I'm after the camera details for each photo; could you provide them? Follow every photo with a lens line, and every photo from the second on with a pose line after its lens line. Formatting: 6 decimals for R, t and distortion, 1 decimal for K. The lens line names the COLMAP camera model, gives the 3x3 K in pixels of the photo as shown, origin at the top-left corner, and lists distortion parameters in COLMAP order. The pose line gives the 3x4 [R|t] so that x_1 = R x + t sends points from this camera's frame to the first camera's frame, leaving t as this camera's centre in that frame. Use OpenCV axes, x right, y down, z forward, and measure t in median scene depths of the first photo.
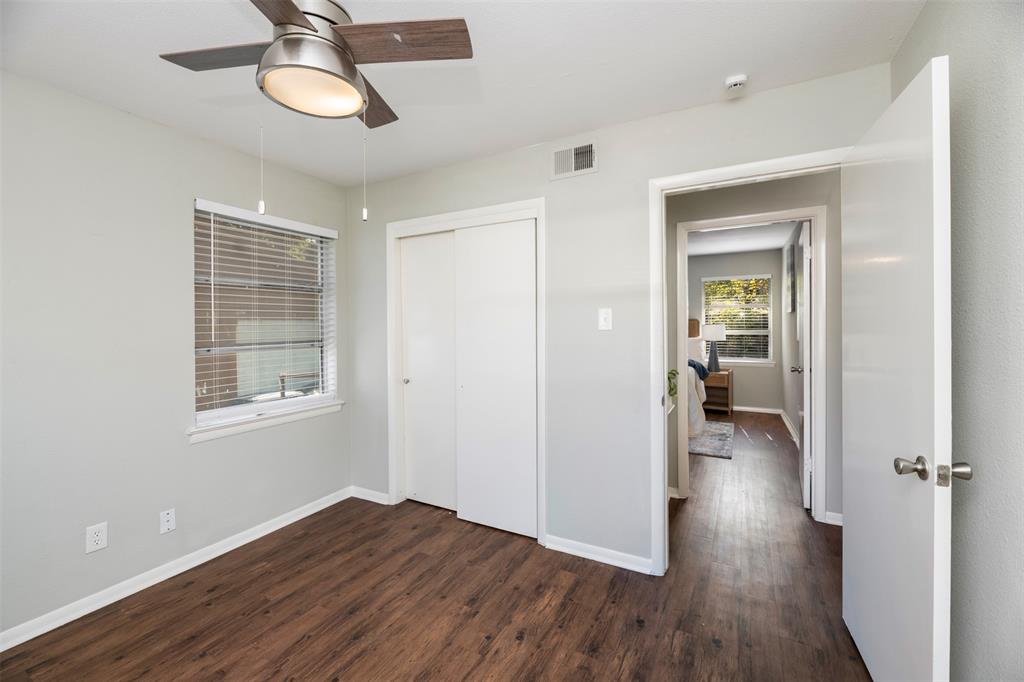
lens RADIAL K [[420.3, 0, 512.4], [0, 420.3, 331.8], [0, 0, 1]] dist [-0.000525, -0.000201]
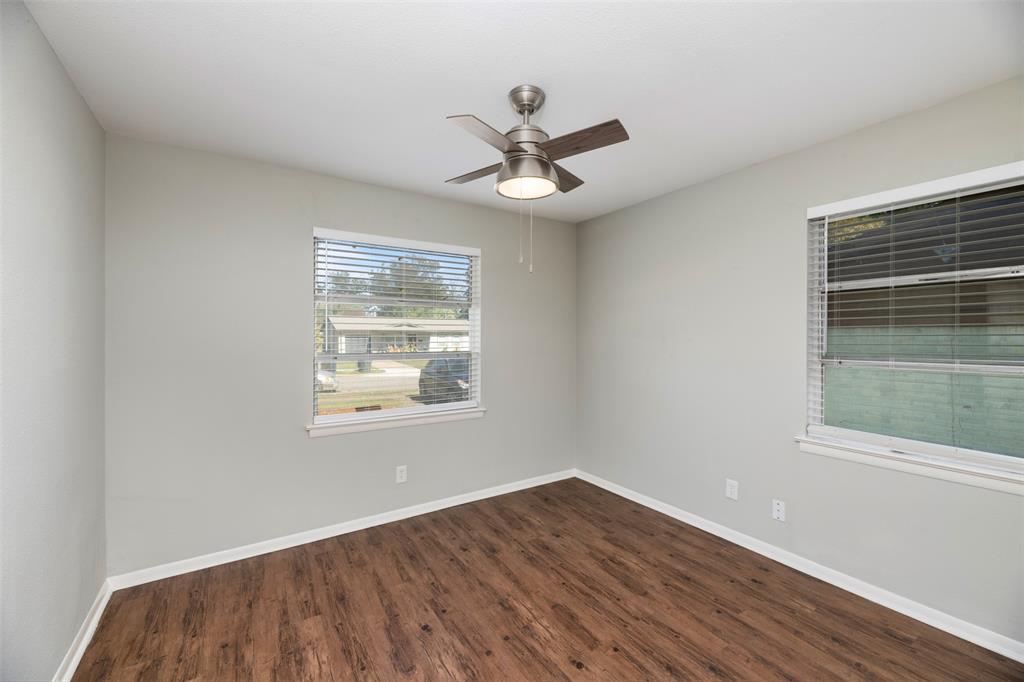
lens RADIAL K [[420.3, 0, 512.4], [0, 420.3, 331.8], [0, 0, 1]] dist [-0.000525, -0.000201]
pose [[-0.481332, -0.000353, -0.876538, 0.563287], [-0.008457, 0.999955, 0.004241, -0.026259], [0.876497, 0.009454, -0.481314, 1.026255]]
